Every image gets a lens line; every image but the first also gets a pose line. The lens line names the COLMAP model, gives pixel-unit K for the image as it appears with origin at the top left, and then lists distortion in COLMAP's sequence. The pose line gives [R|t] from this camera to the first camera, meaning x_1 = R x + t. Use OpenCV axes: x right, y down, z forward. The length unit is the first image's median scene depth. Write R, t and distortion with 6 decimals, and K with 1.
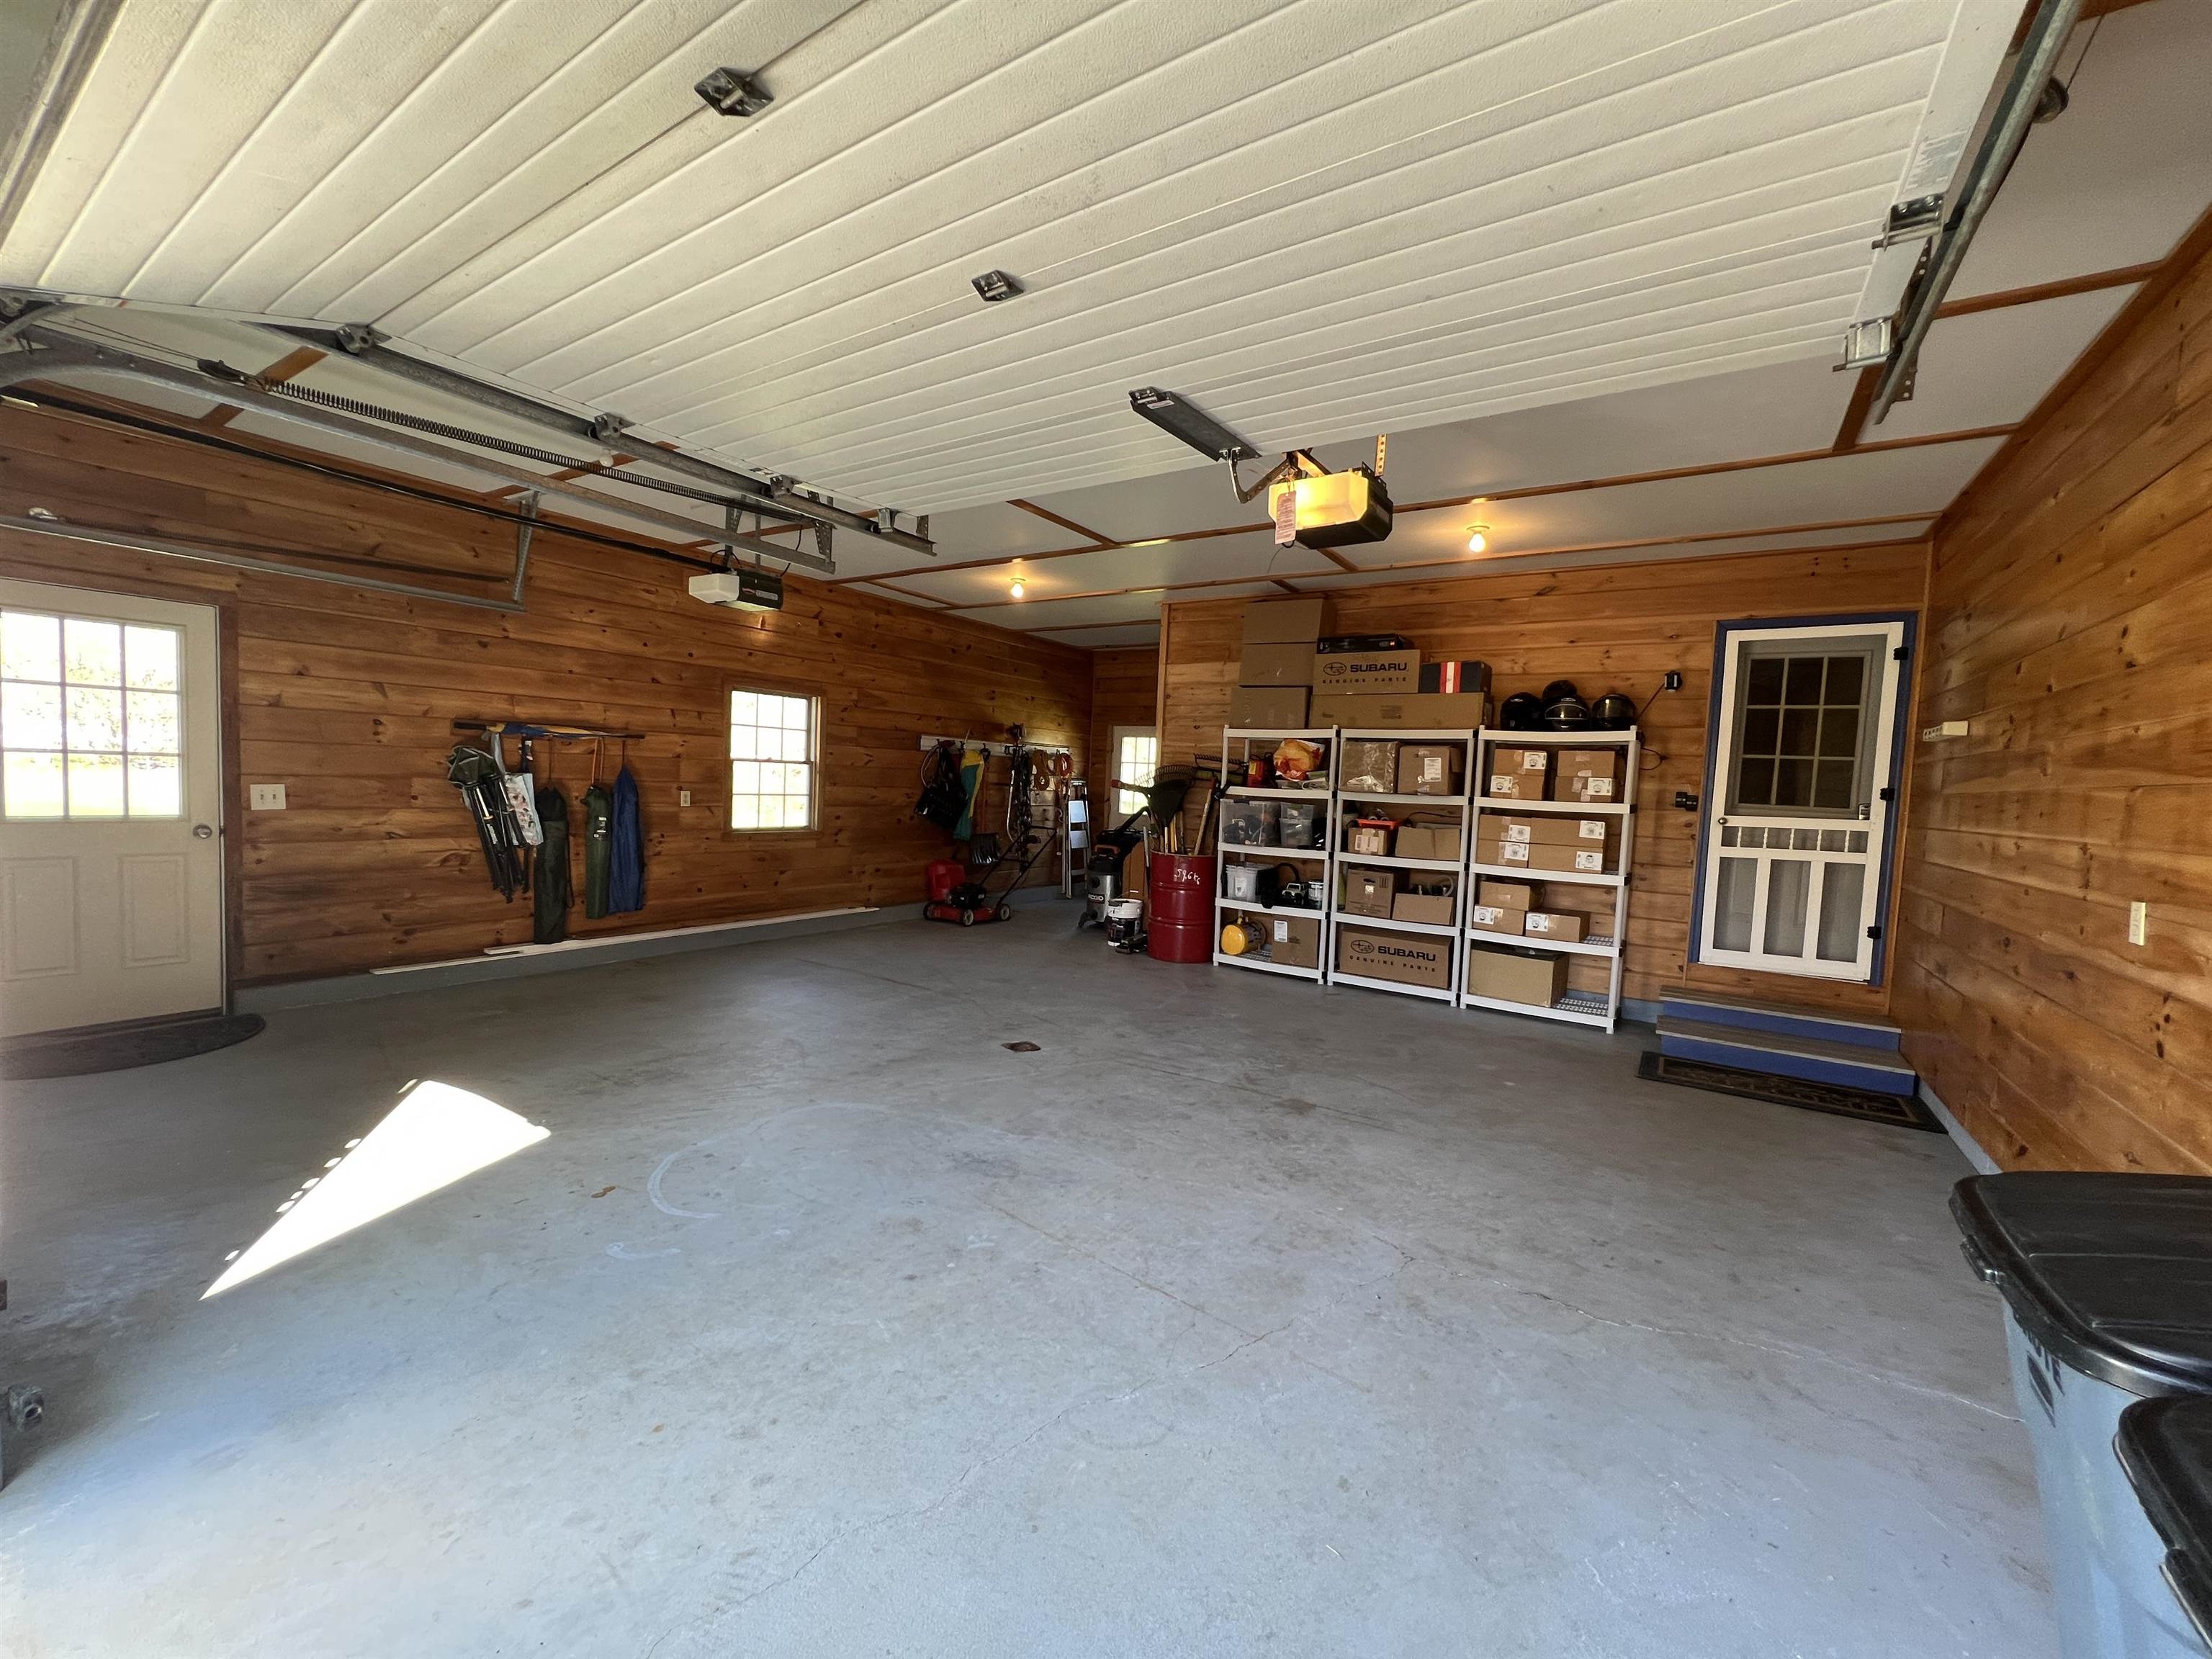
lens RADIAL K [[880.8, 0, 1104.9], [0, 880.8, 830.0], [0, 0, 1]] dist [-0.001736, -0.000440]
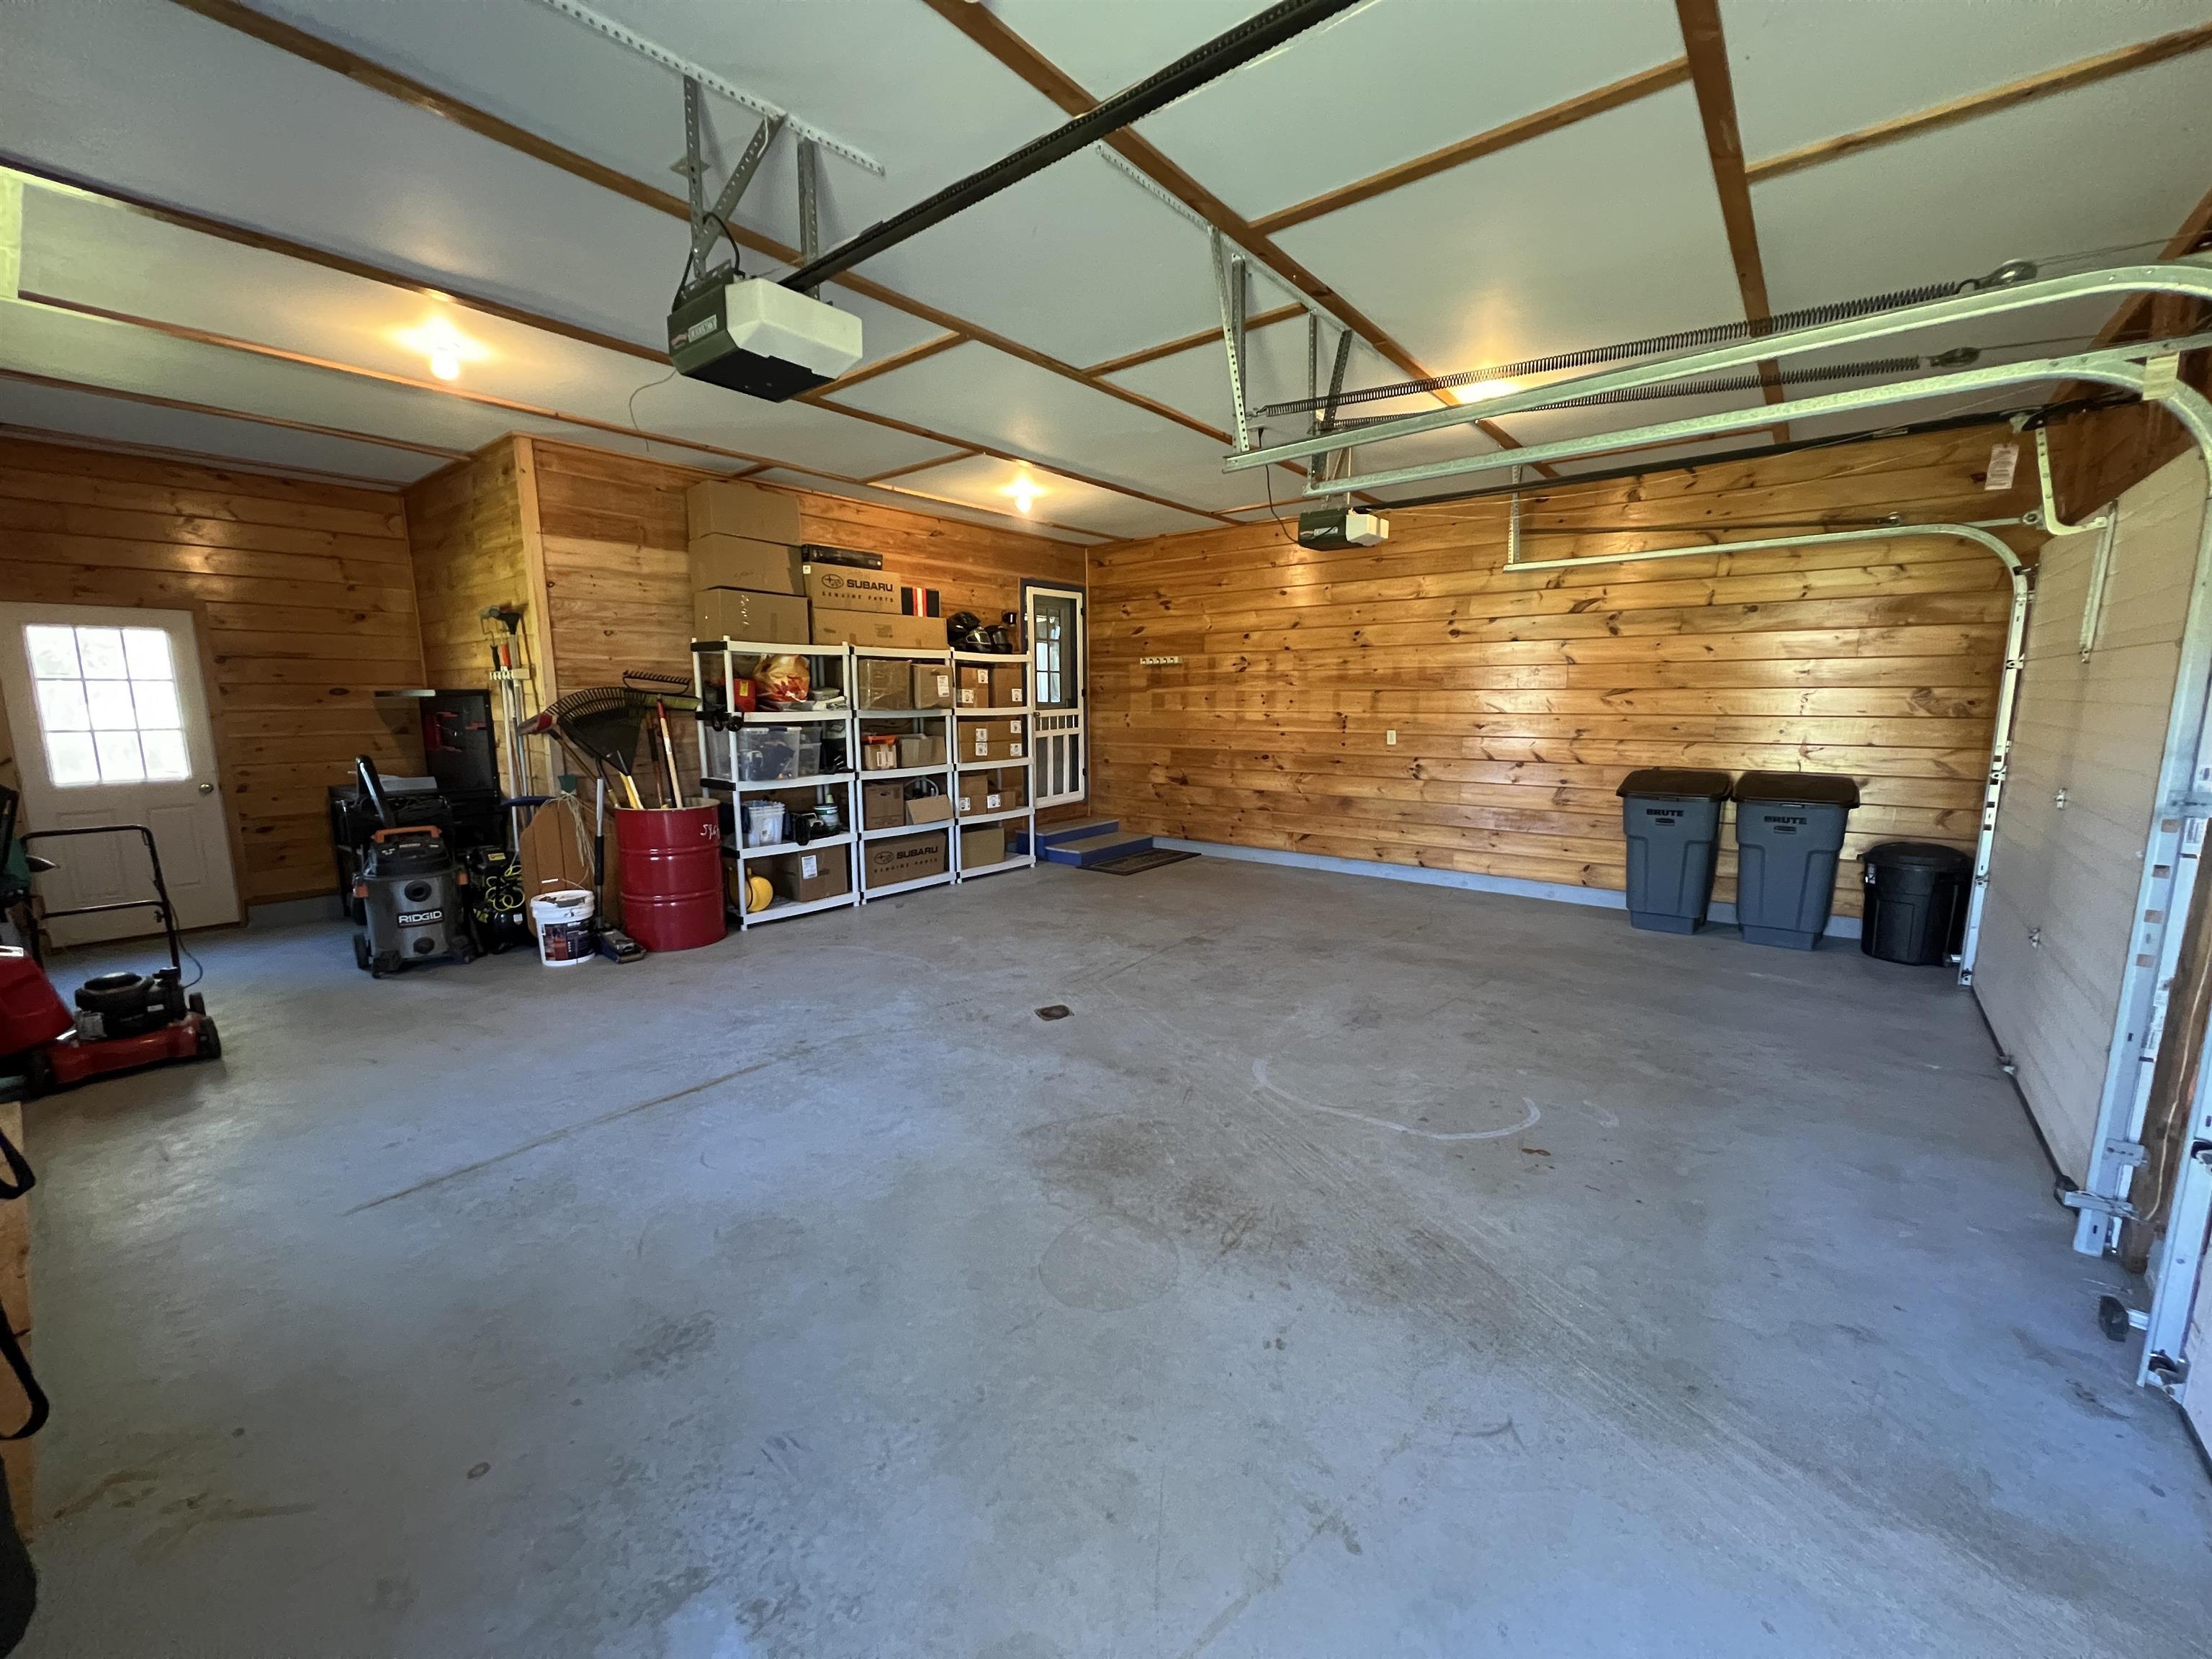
lens RADIAL K [[880.8, 0, 1104.9], [0, 880.8, 830.0], [0, 0, 1]] dist [-0.001736, -0.000440]
pose [[0.089057, -0.194210, 0.976909, -0.833864], [0.067258, 0.979740, 0.188641, -0.095035], [-0.993753, 0.048905, 0.100315, 0.748653]]
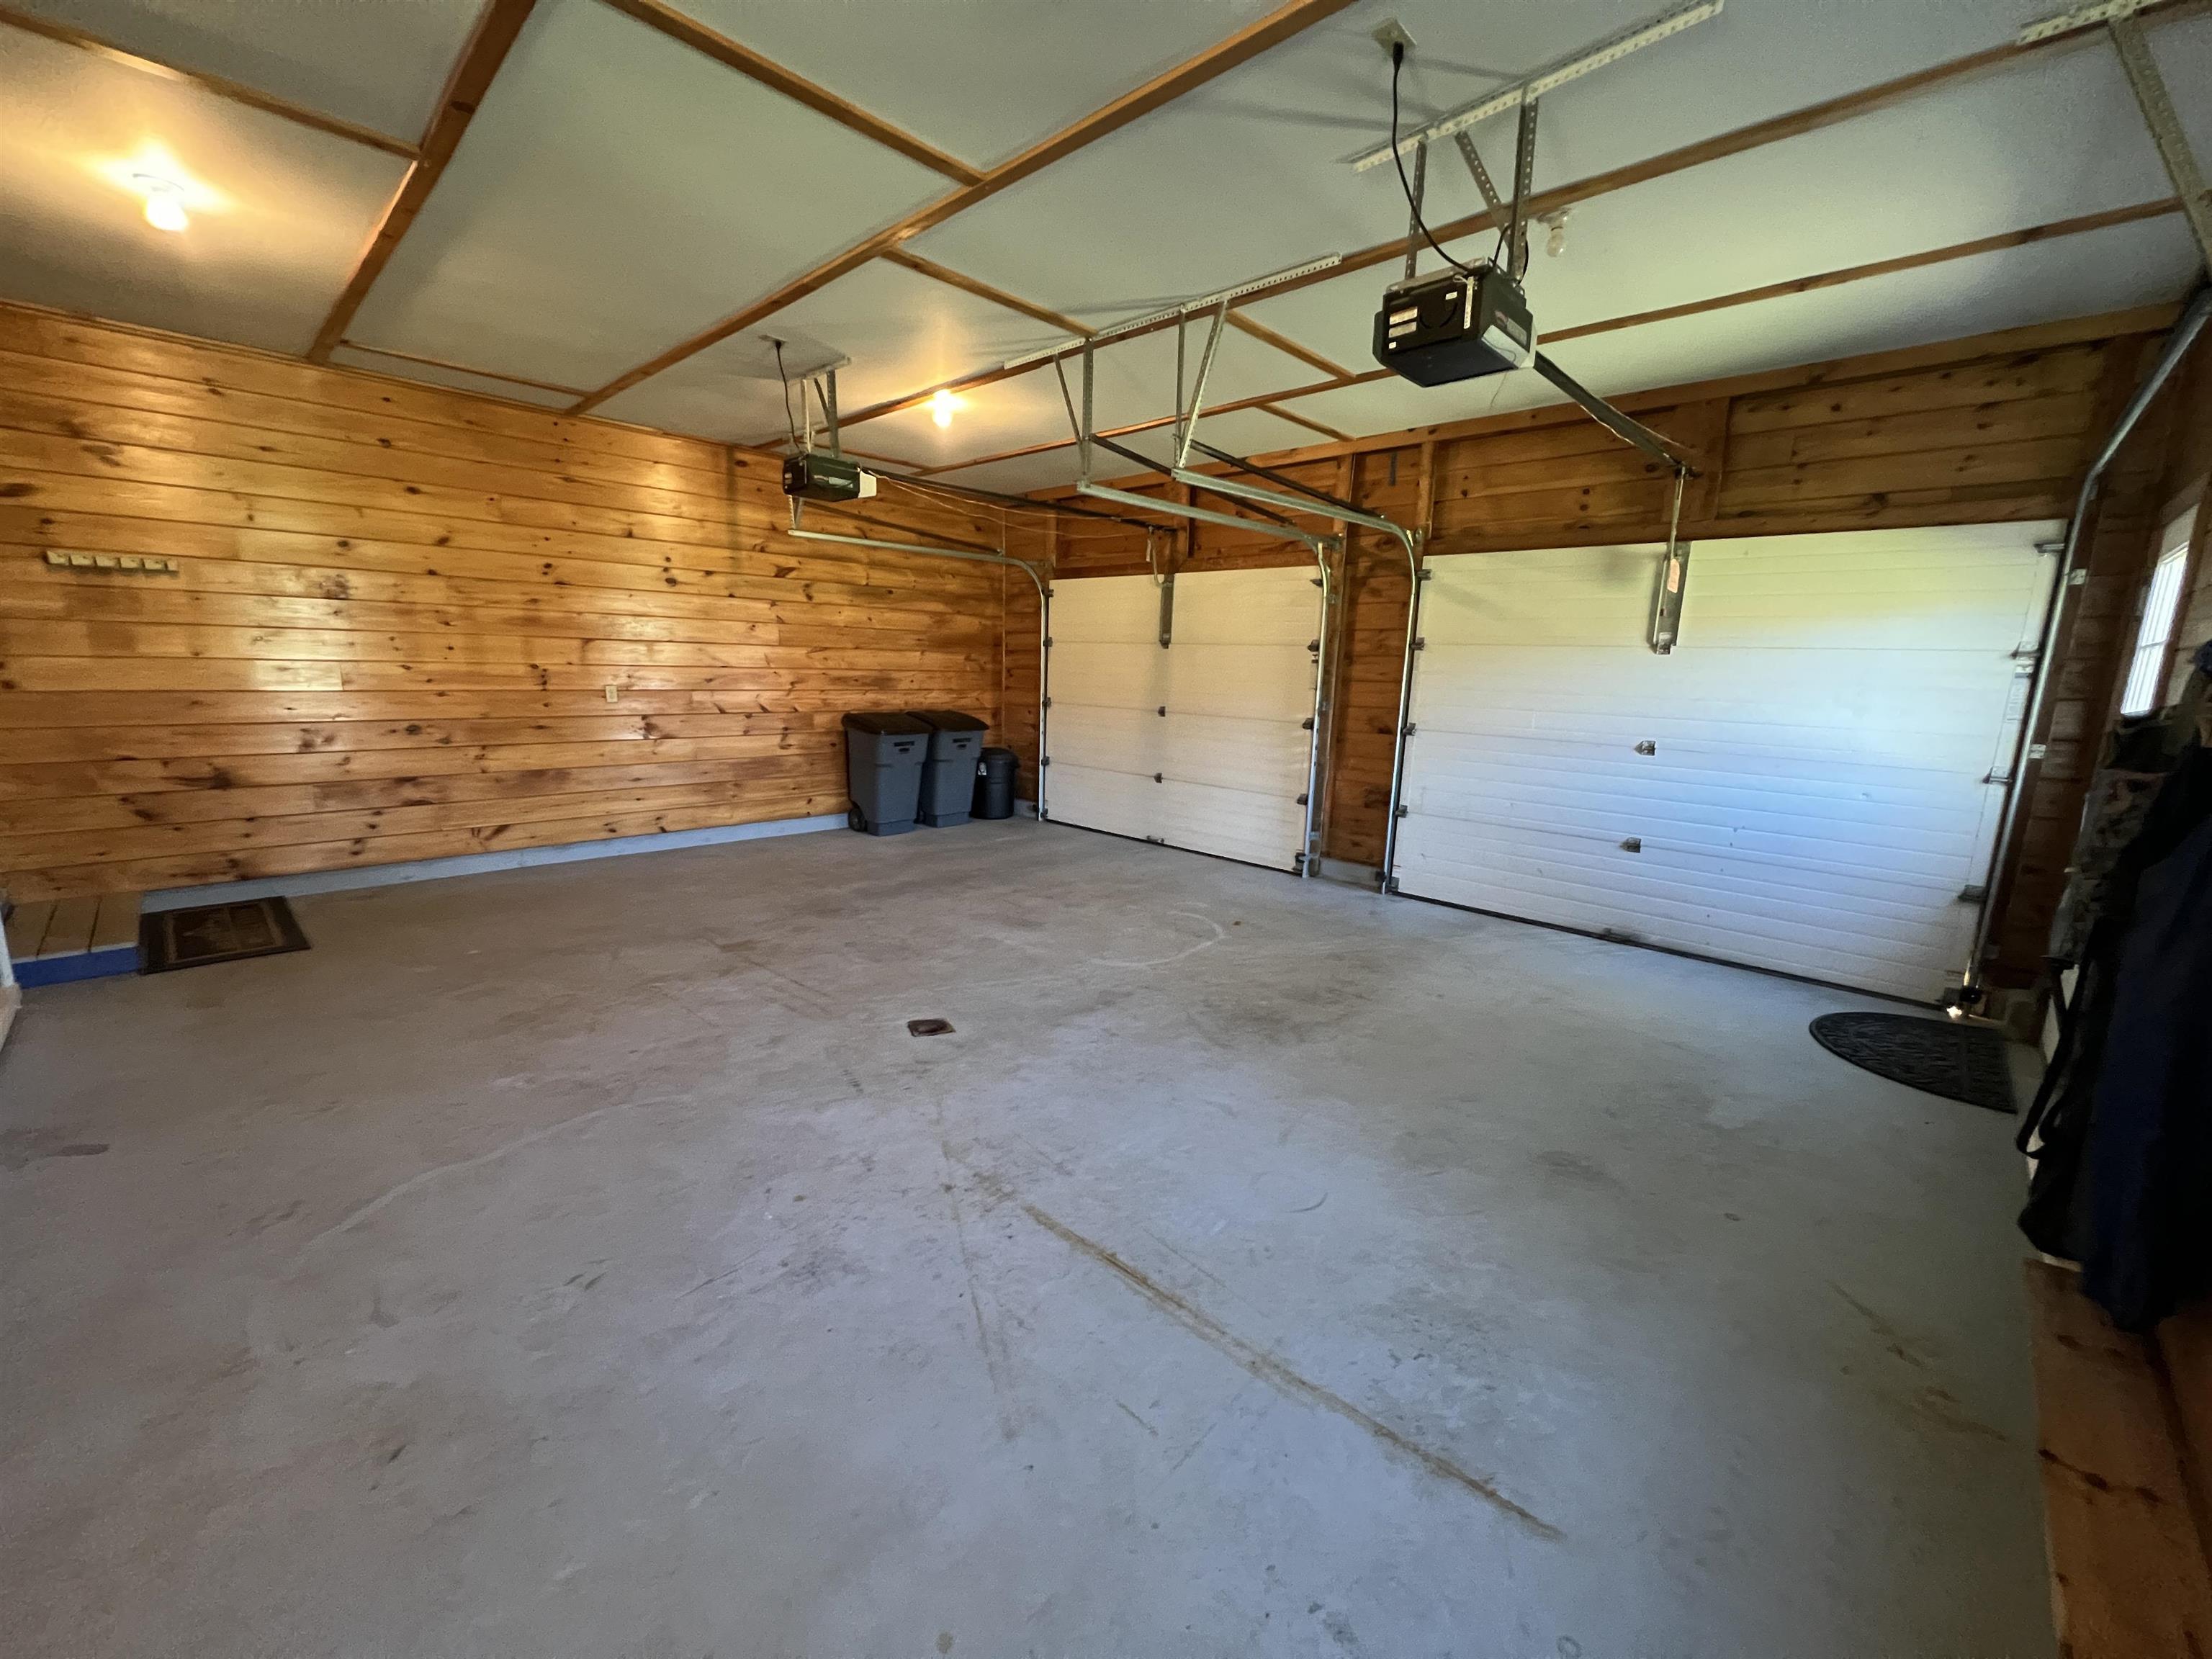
lens RADIAL K [[880.8, 0, 1104.9], [0, 880.8, 830.0], [0, 0, 1]] dist [-0.001736, -0.000440]
pose [[-0.982596, -0.104286, 0.153722, -0.305803], [-0.063358, 0.966066, 0.250405, -0.110455], [-0.174619, 0.236308, -0.955859, 1.479019]]
